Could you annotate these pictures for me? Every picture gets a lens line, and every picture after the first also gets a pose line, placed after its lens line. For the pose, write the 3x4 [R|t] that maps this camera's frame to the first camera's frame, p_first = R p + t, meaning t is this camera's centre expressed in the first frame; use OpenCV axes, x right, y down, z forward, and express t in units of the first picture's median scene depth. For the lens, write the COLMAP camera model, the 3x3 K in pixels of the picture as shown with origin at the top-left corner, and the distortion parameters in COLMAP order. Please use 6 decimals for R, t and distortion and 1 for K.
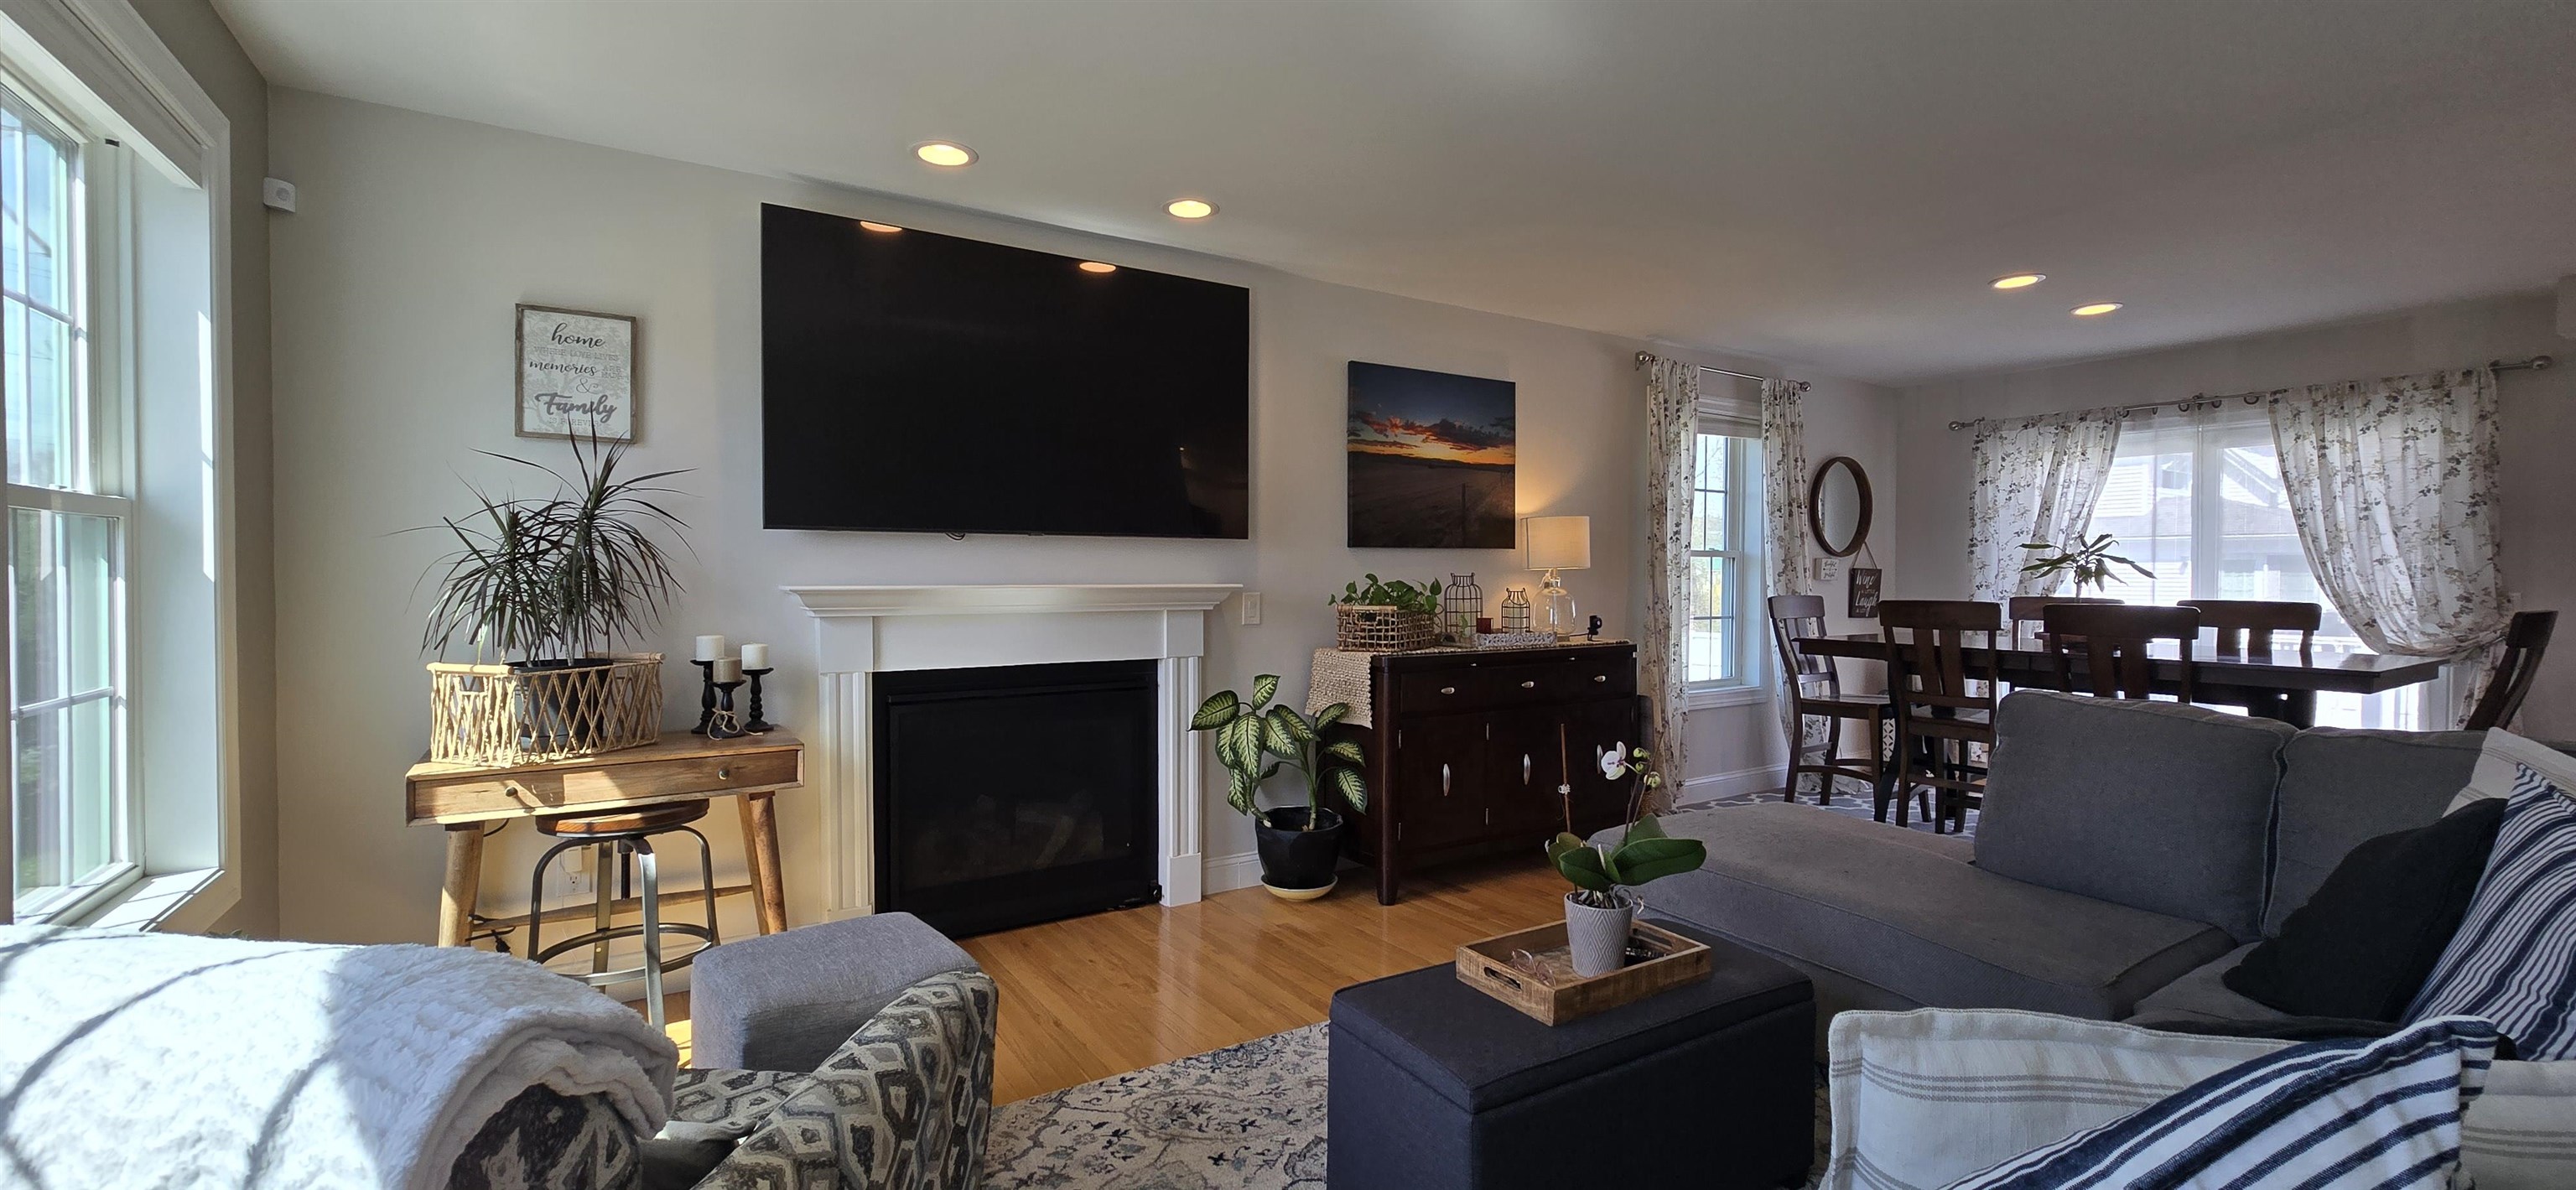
lens RADIAL K [[1058.2, 0, 1291.7], [0, 1058.2, 598.1], [0, 0, 1]] dist [-0.004736, 0.002552]
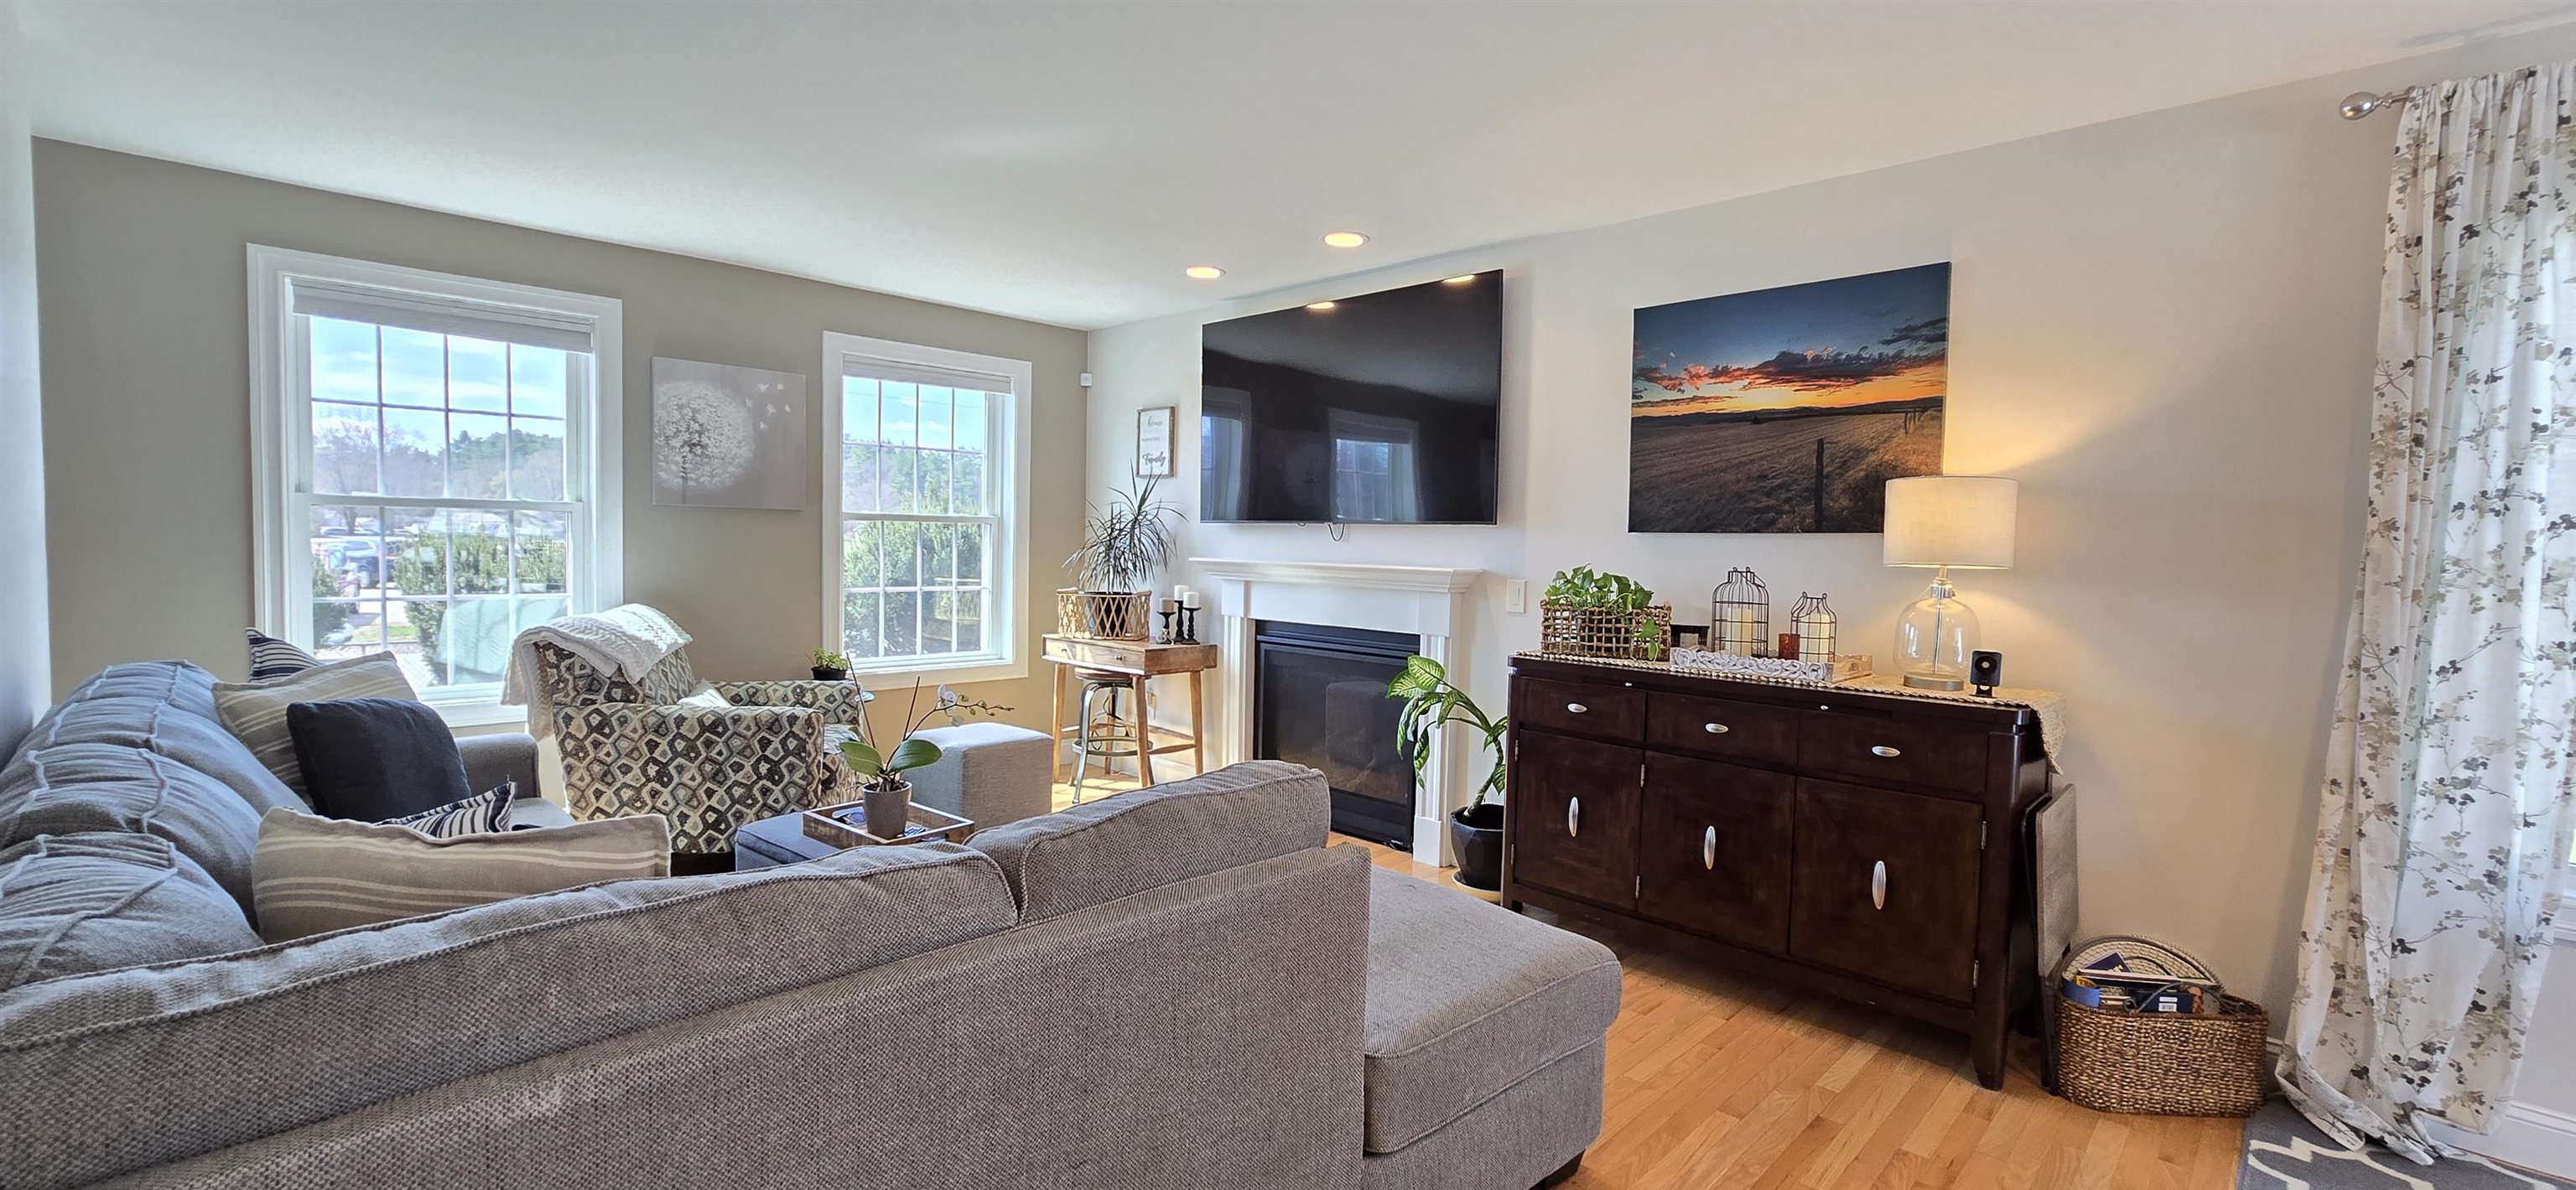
lens RADIAL K [[1058.2, 0, 1300.3], [0, 1058.2, 591.9], [0, 0, 1]] dist [-0.004736, 0.002552]
pose [[0.215288, 0.052244, -0.975152, 0.743707], [-0.043635, 0.998085, 0.043839, -0.023546], [0.975575, 0.033113, 0.217155, 0.511773]]
